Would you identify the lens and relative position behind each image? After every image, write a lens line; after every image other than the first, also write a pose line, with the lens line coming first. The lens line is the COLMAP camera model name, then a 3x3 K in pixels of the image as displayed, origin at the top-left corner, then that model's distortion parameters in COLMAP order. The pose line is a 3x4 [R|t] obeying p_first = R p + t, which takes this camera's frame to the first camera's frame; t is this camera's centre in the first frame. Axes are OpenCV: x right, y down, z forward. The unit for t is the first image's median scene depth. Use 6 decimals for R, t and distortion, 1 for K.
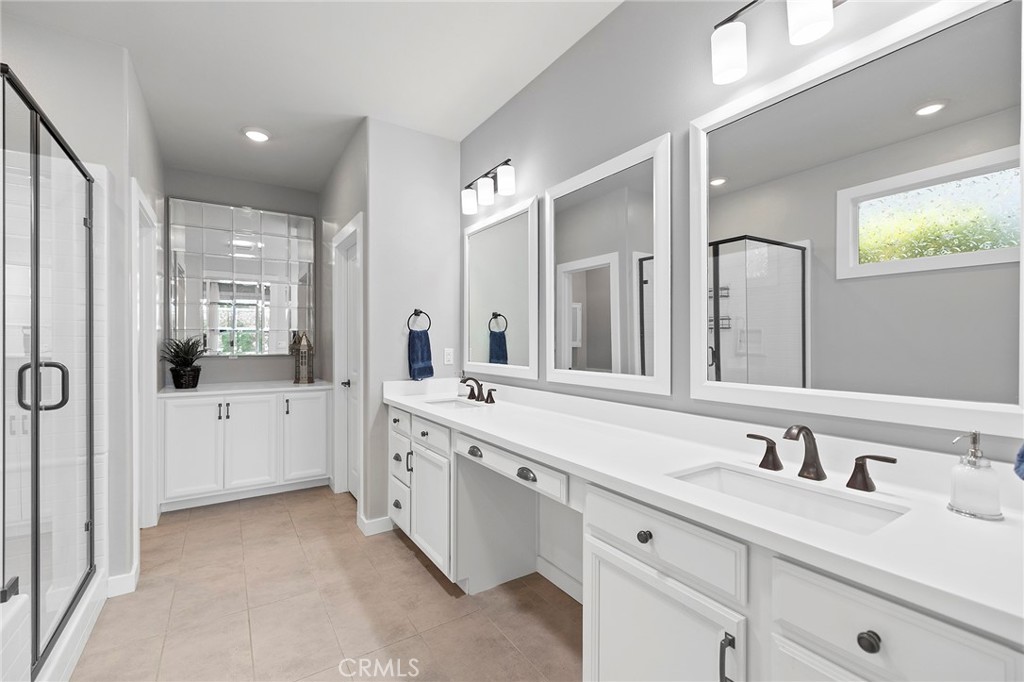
lens RADIAL K [[433.2, 0, 503.9], [0, 433.2, 341.0], [0, 0, 1]] dist [0.002649, -0.000452]
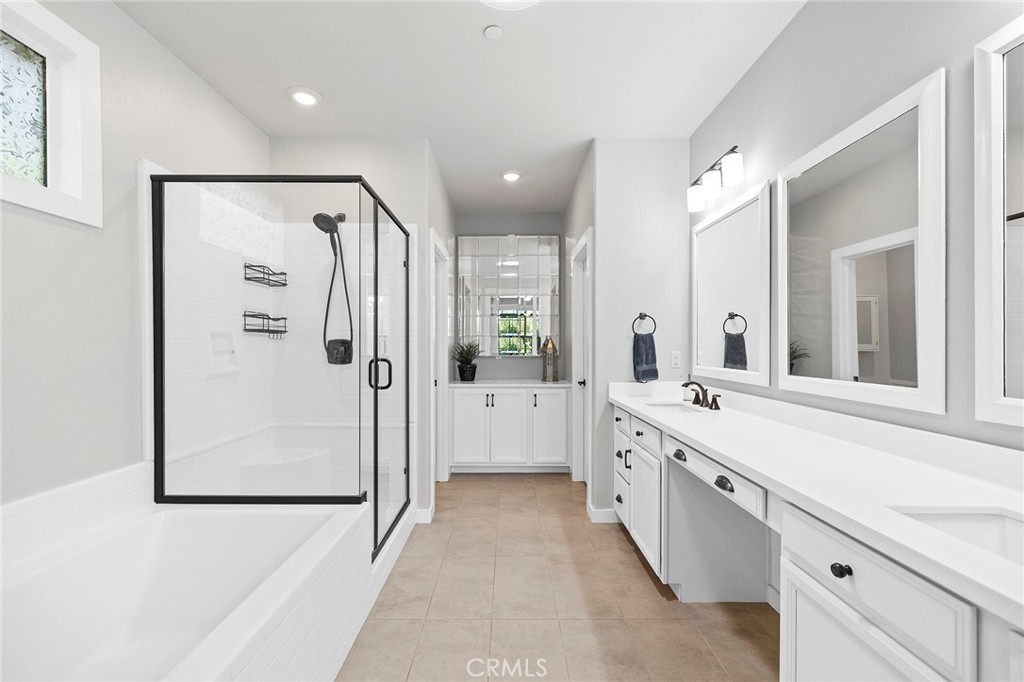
lens RADIAL K [[433.2, 0, 509.2], [0, 433.2, 343.8], [0, 0, 1]] dist [0.002649, -0.000452]
pose [[0.840123, -0.004024, -0.542380, 0.097458], [0.003022, 0.999992, -0.002738, 0.001153], [0.542387, 0.000661, 0.840129, -0.031204]]
